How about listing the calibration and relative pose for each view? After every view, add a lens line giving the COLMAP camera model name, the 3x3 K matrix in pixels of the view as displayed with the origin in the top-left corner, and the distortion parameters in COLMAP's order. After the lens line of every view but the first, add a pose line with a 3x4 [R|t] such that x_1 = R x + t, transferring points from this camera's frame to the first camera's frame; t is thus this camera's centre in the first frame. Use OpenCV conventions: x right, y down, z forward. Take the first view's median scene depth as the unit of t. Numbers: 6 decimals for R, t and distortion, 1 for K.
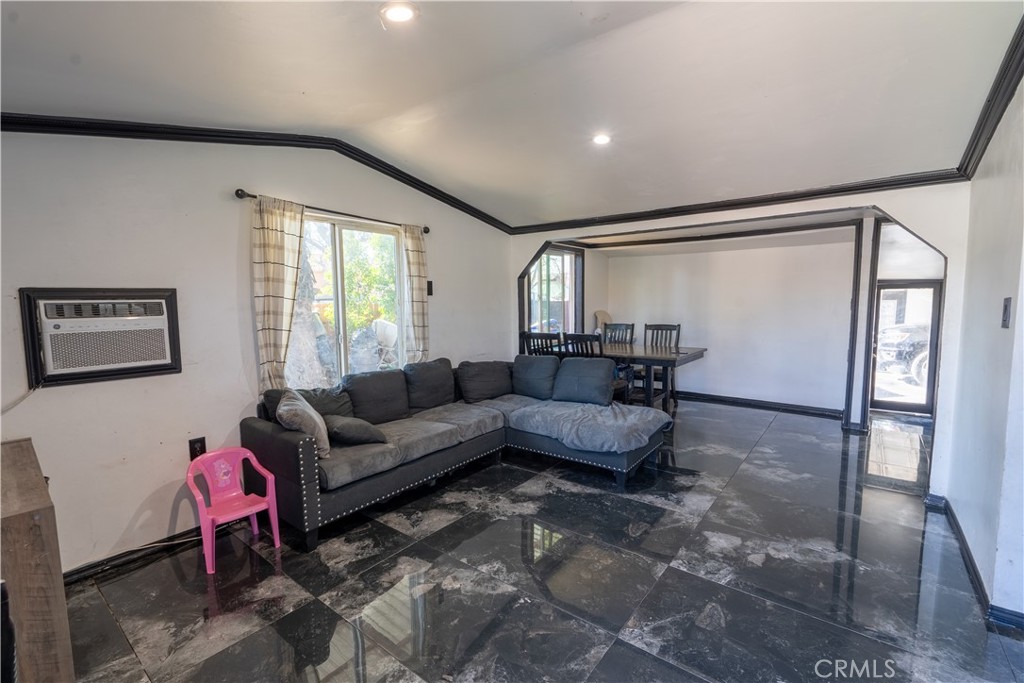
lens RADIAL K [[447.5, 0, 511.8], [0, 447.5, 343.9], [0, 0, 1]] dist [-0.003194, -0.000133]
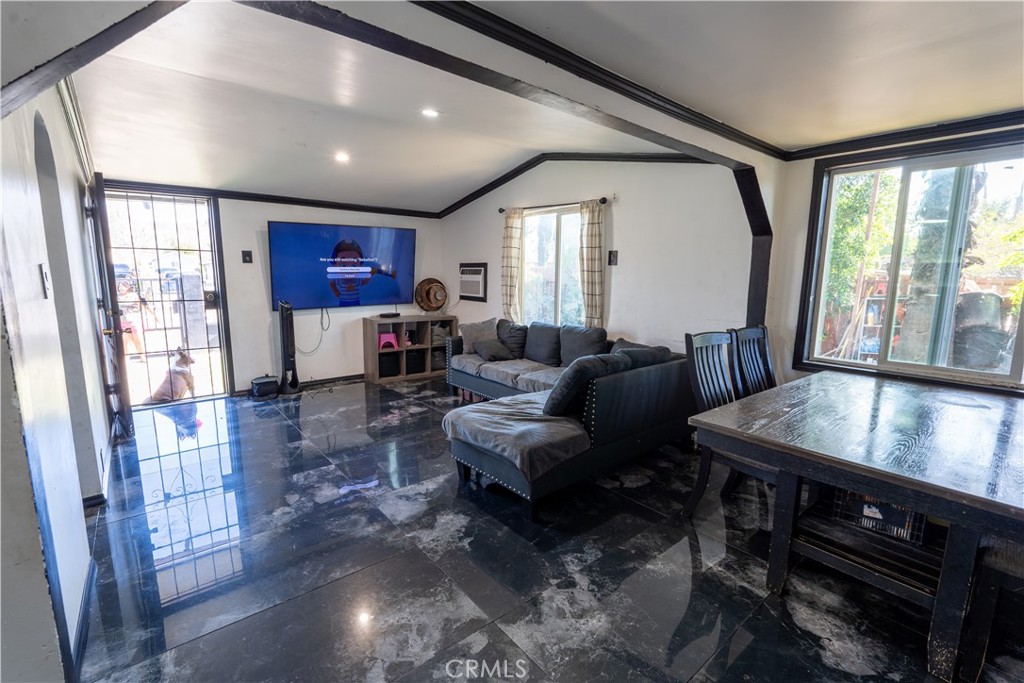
lens RADIAL K [[447.5, 0, 510.3], [0, 447.5, 340.6], [0, 0, 1]] dist [-0.003194, -0.000133]
pose [[-0.214285, 0.156328, -0.964180, 1.354513], [-0.105366, 0.977650, 0.181929, -0.160594], [0.971071, 0.140577, -0.193024, 1.577126]]
